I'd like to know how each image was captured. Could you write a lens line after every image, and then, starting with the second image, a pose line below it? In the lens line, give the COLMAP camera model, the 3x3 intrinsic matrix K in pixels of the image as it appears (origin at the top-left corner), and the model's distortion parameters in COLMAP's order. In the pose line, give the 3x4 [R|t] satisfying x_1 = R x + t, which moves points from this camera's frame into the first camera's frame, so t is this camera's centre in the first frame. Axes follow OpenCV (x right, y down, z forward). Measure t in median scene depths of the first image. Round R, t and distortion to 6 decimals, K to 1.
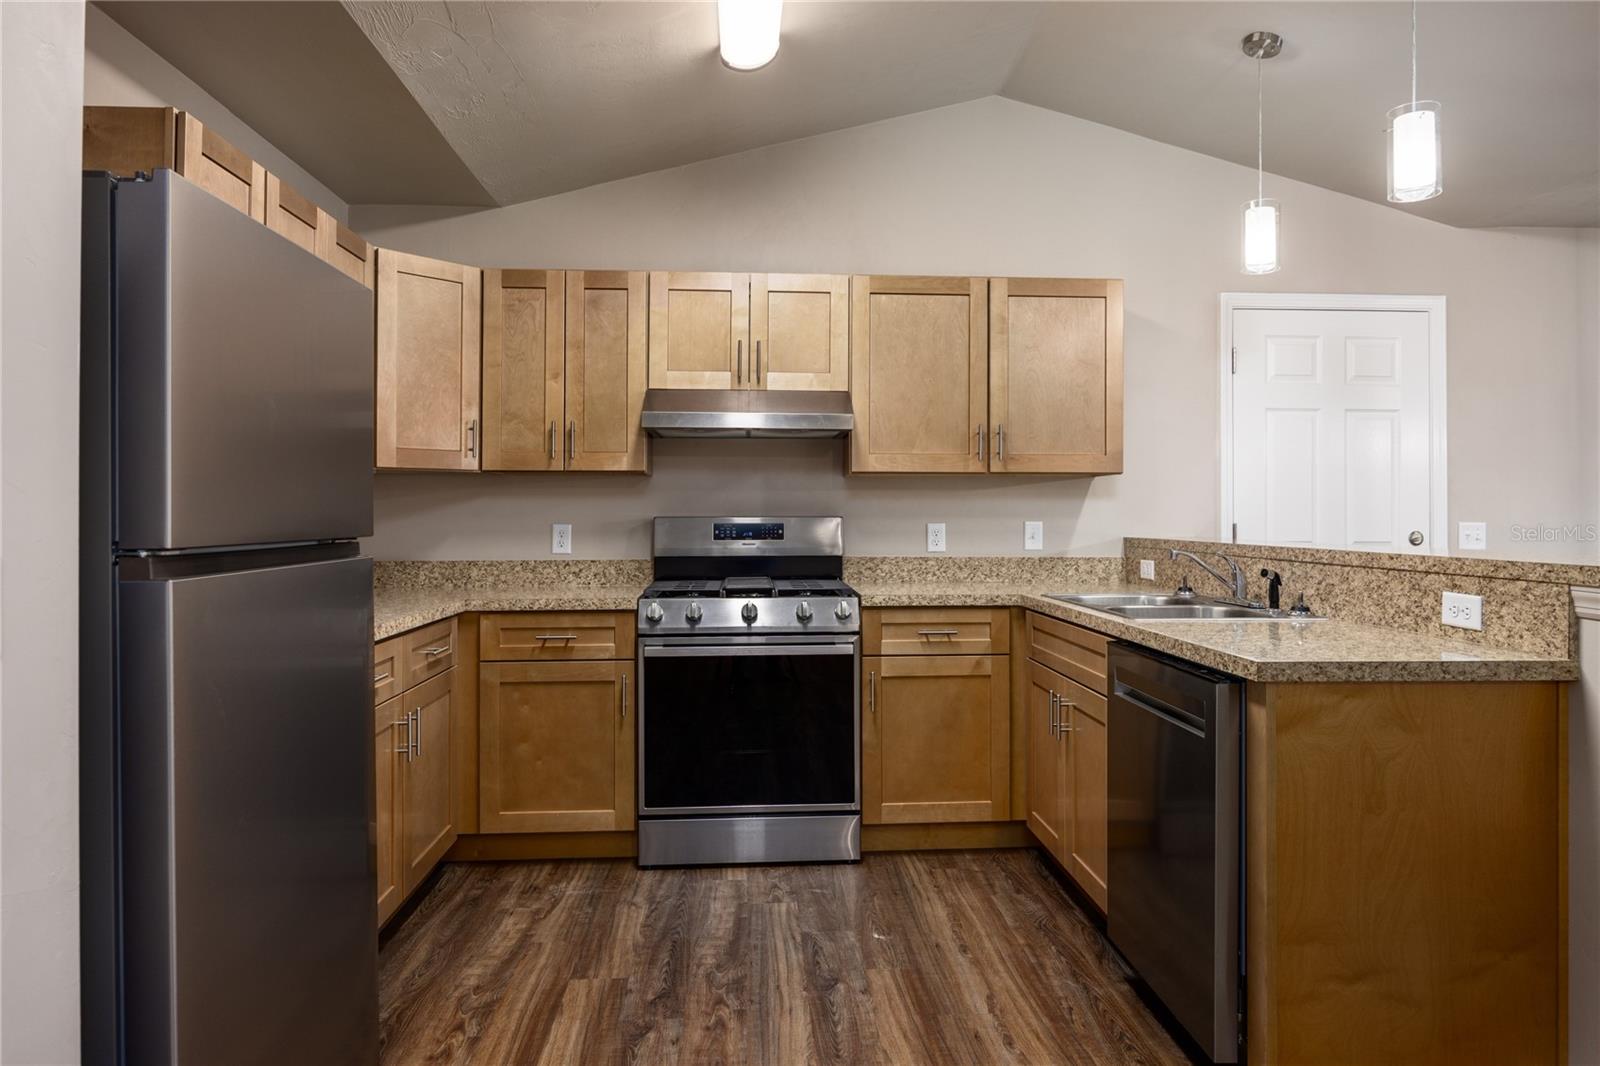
lens RADIAL K [[1020.9, 0, 803.2], [0, 1020.9, 518.7], [0, 0, 1]] dist [-0.003887, 0.001606]
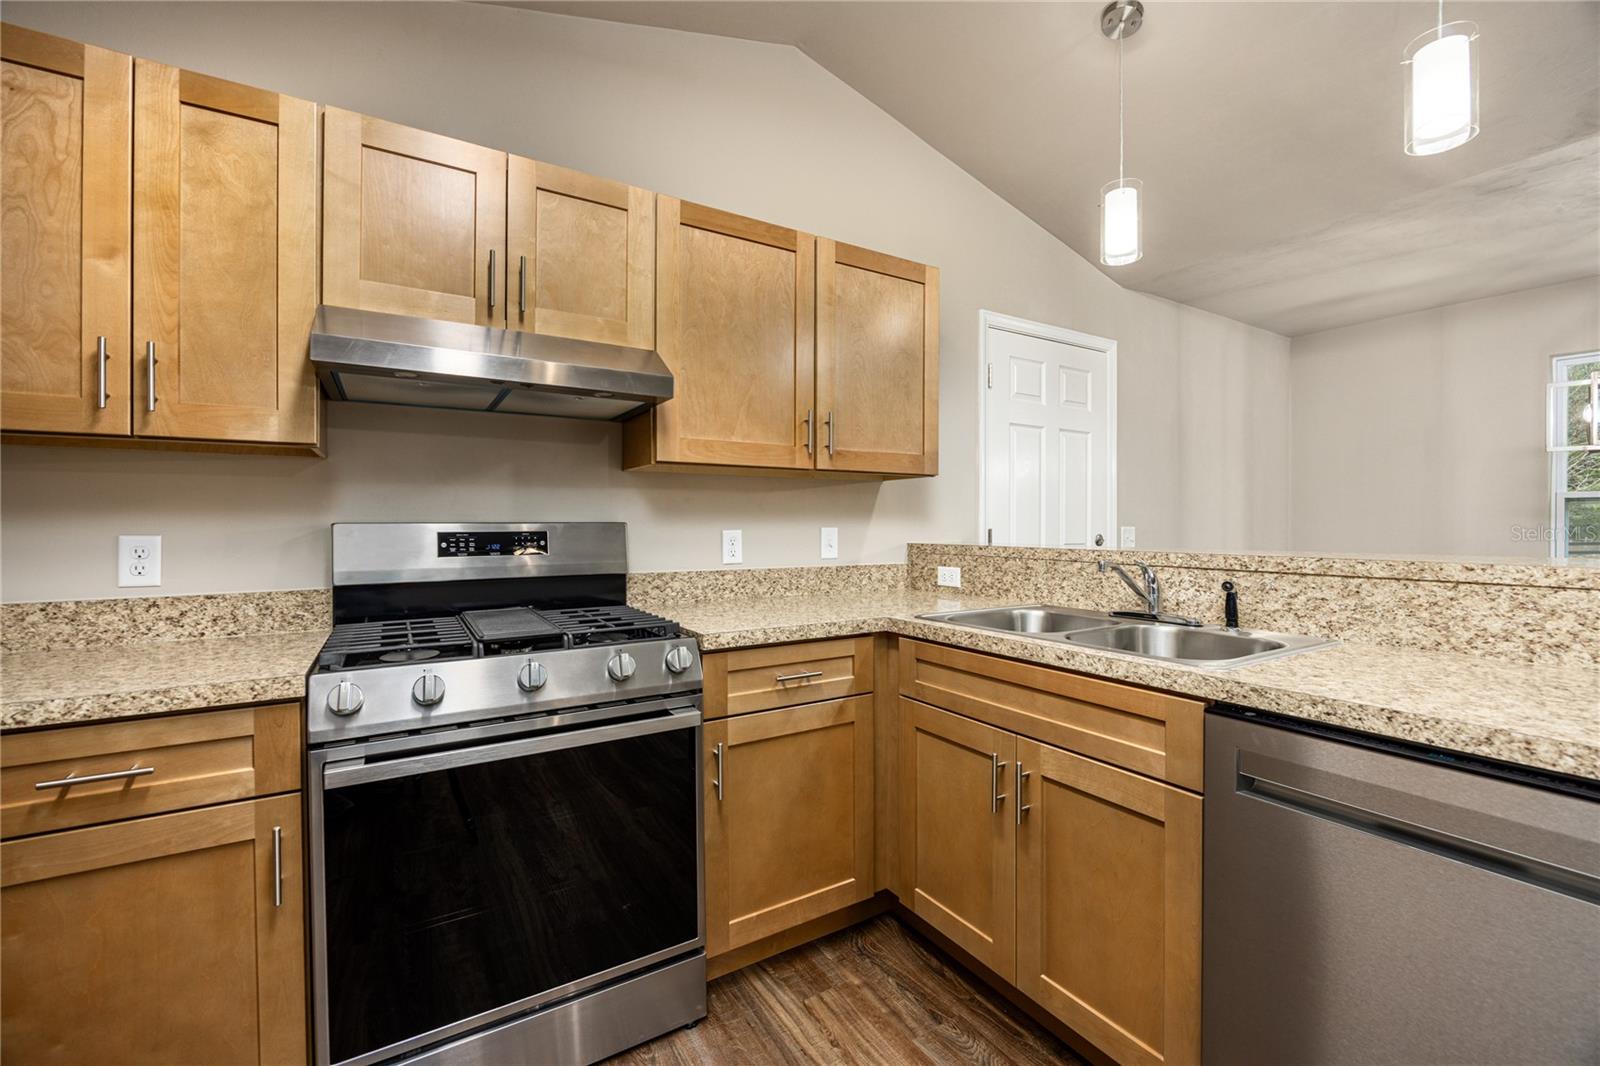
lens RADIAL K [[672.5, 0, 802.4], [0, 672.5, 533.3], [0, 0, 1]] dist [-0.007276, -0.000234]
pose [[0.880895, -0.008644, 0.473234, -0.097724], [0.004425, 0.999940, 0.010028, 0.002061], [-0.473292, -0.006740, 0.880880, 0.563812]]
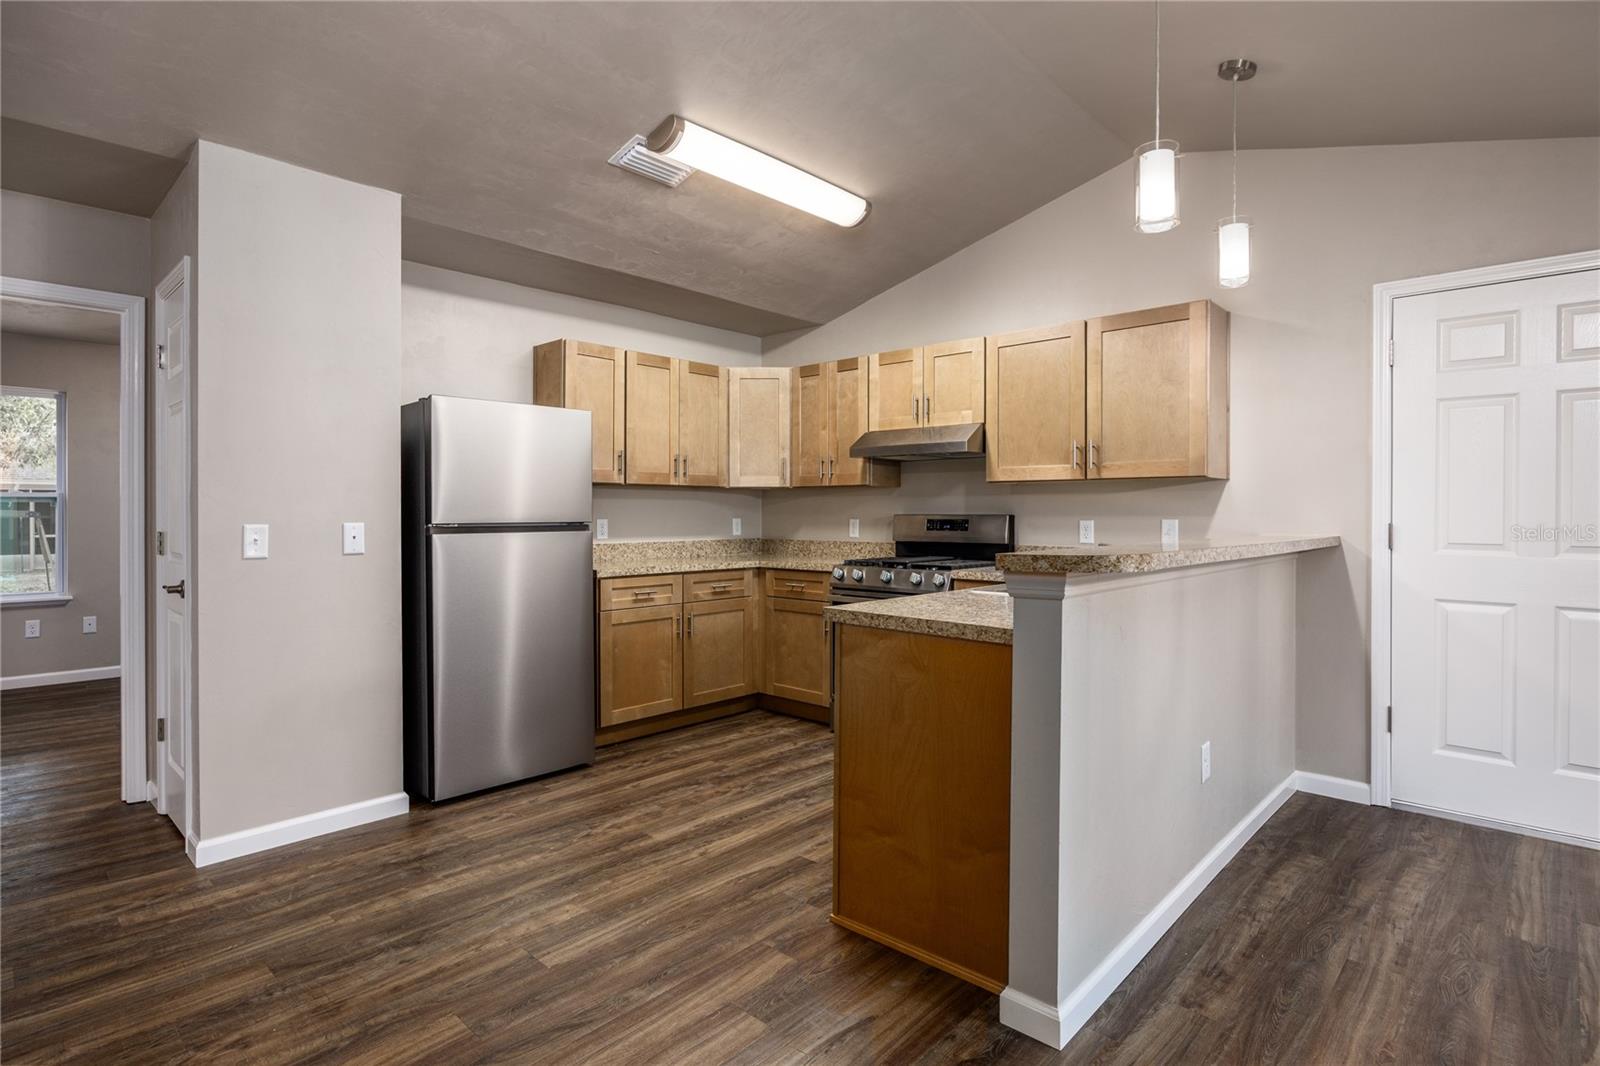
lens RADIAL K [[813.5, 0, 761.6], [0, 813.5, 532.5], [0, 0, 1]] dist [-0.012410, -0.000376]
pose [[0.662715, 0.018679, -0.748638, 0.711439], [-0.004835, 0.999775, 0.020665, 0.001129], [0.748856, -0.010075, 0.662657, 0.063837]]
